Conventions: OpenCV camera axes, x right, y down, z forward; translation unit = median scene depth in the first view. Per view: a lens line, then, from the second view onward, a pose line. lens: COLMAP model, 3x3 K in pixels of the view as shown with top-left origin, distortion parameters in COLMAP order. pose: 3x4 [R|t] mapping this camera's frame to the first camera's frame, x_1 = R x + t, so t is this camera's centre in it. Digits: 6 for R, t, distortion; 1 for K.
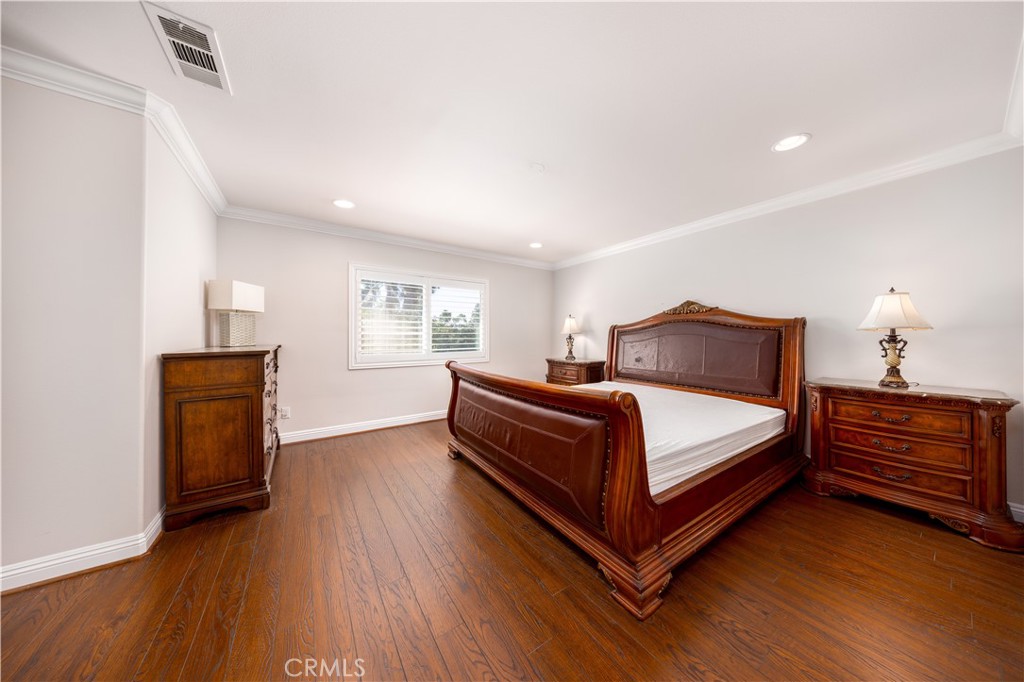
lens RADIAL K [[304.1, 0, 508.9], [0, 304.1, 342.0], [0, 0, 1]] dist [-0.000192, -0.000464]
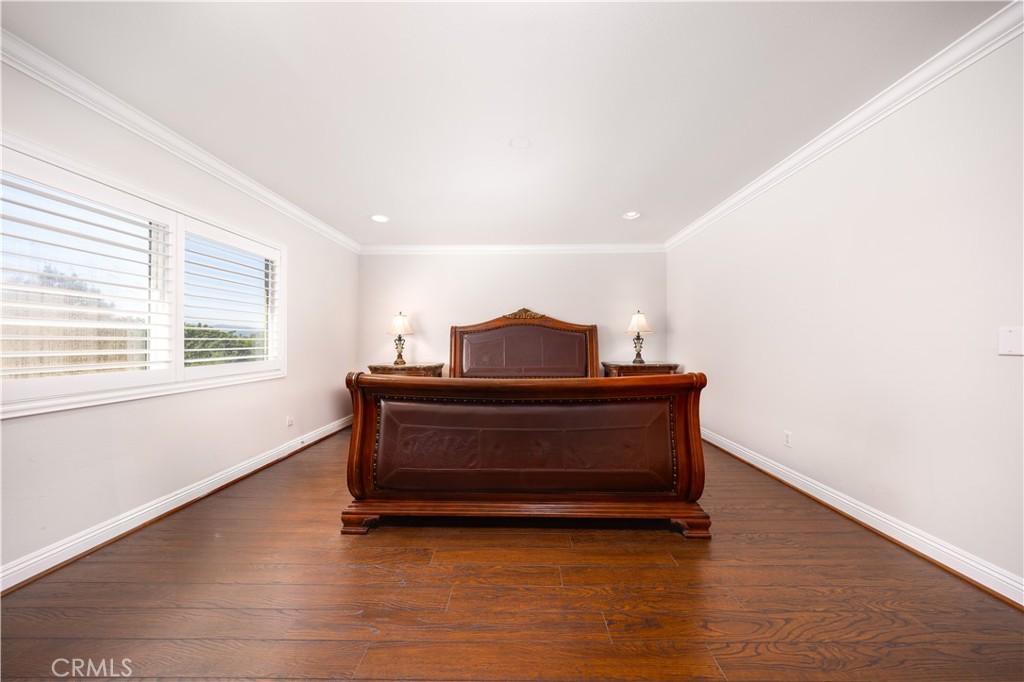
lens RADIAL K [[304.1, 0, 510.9], [0, 304.1, 340.8], [0, 0, 1]] dist [-0.000192, -0.000464]
pose [[0.556429, 0.000752, 0.830895, -0.377264], [0.018377, 0.999744, -0.013211, 0.009378], [-0.830692, 0.022621, 0.556273, 0.298020]]
